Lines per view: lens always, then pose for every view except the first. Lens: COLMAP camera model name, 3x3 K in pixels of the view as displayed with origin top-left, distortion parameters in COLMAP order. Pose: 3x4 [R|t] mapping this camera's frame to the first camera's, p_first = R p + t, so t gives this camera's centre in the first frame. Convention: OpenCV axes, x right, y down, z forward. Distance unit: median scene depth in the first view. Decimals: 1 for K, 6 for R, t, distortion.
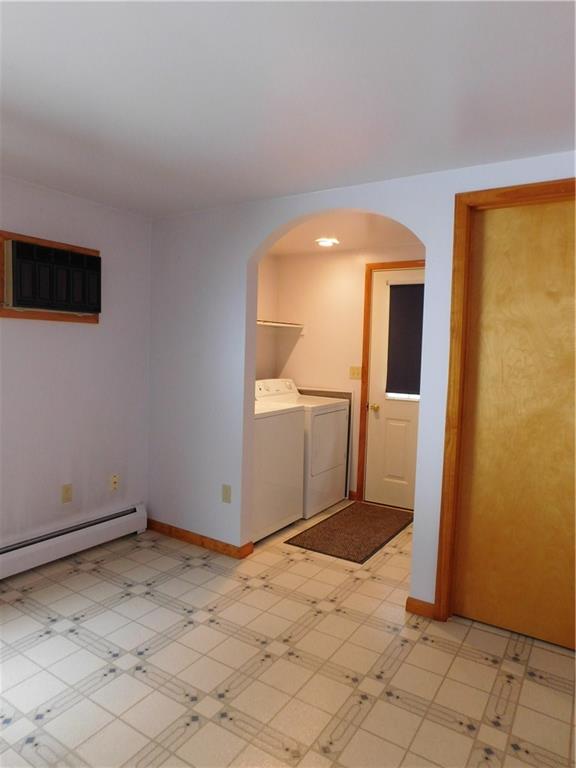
lens RADIAL K [[504.8, 0, 288.0], [0, 504.8, 384.0], [0, 0, 1]] dist [-0.109232, 0.060629]
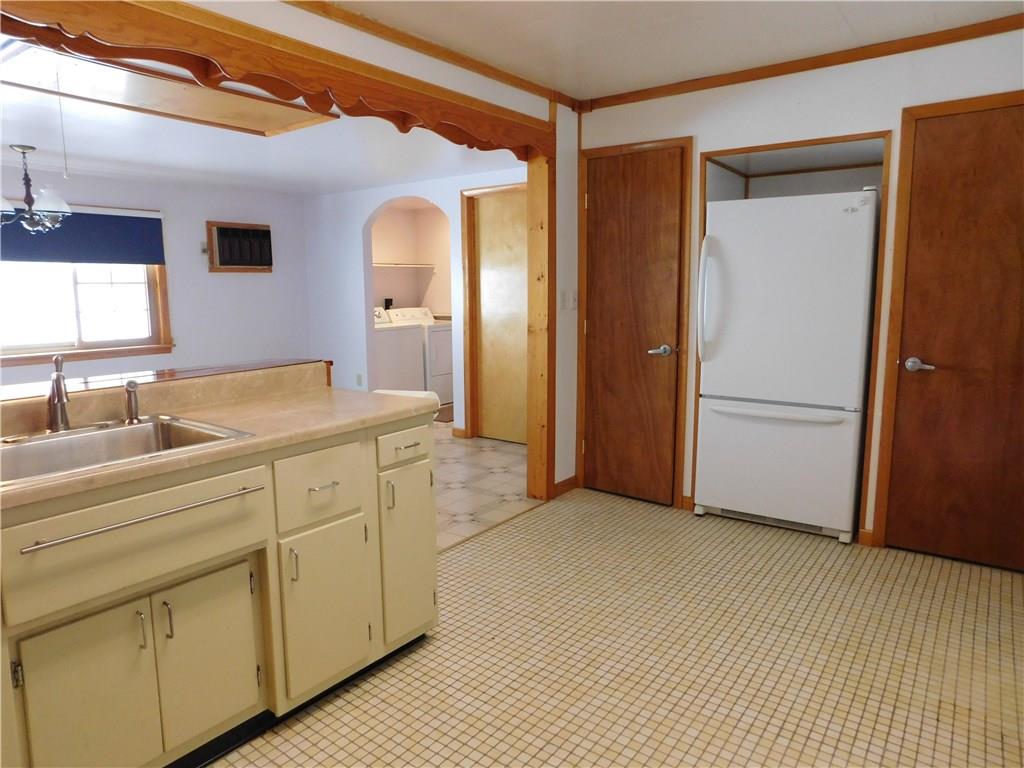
lens RADIAL K [[685.2, 0, 512.0], [0, 685.2, 384.0], [0, 0, 1]] dist [-0.083122, 0.059549]
pose [[0.997326, -0.029475, -0.066869, 0.436649], [0.034221, 0.996890, 0.070983, 0.088343], [0.064569, -0.073082, 0.995234, -0.950049]]
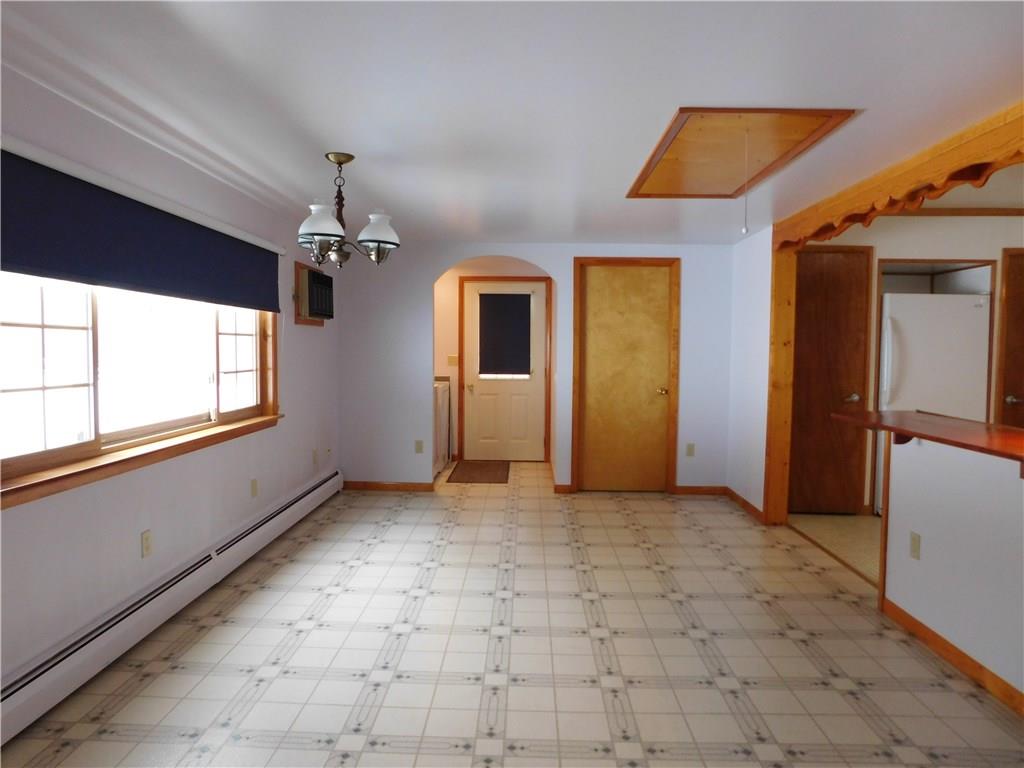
lens RADIAL K [[673.1, 0, 512.0], [0, 673.1, 384.0], [0, 0, 1]] dist [-0.109232, 0.060629]
pose [[0.855936, -0.052924, 0.514367, -0.775583], [0.054856, 0.998429, 0.011446, 0.031921], [-0.514164, 0.018419, 0.857494, -0.679163]]
